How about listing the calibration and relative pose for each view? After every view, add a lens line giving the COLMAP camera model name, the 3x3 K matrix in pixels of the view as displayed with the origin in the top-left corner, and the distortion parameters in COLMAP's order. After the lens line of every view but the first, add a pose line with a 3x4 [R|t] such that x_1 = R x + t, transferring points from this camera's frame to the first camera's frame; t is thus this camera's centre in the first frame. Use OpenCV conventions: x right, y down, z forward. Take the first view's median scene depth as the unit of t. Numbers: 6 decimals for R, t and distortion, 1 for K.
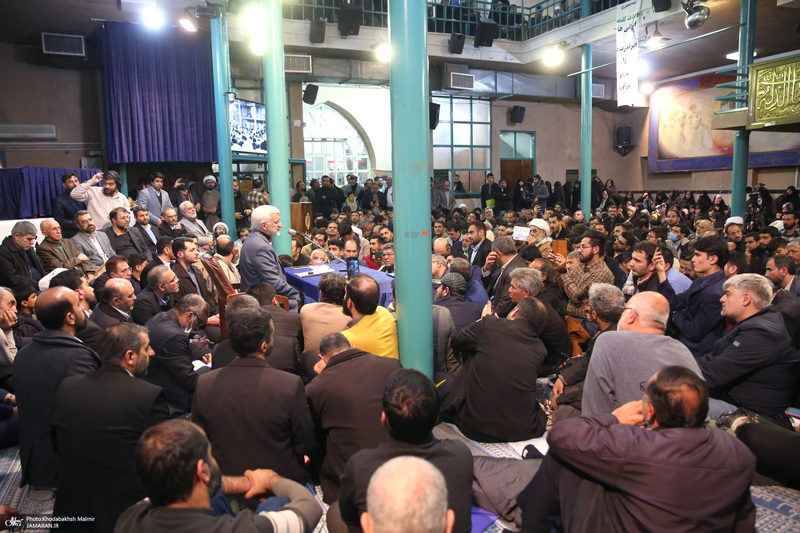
lens RADIAL K [[602.2, 0, 401.8], [0, 602.2, 263.0], [0, 0, 1]] dist [-0.068632, 0.007643]
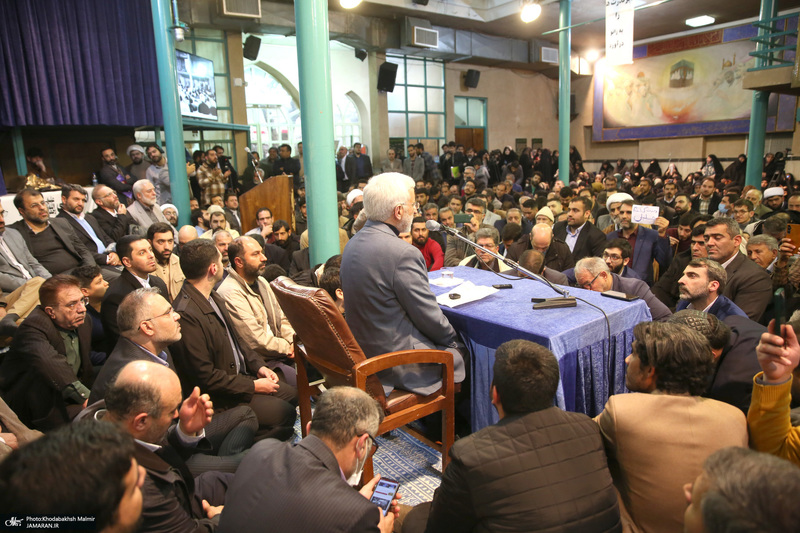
lens RADIAL K [[553.9, 0, 407.1], [0, 553.9, 270.3], [0, 0, 1]] dist [-0.084874, 0.039620]
pose [[0.976958, -0.051030, 0.207243, -0.103518], [0.036764, 0.996718, 0.072116, -0.015945], [-0.210243, -0.062835, 0.975628, 0.172816]]
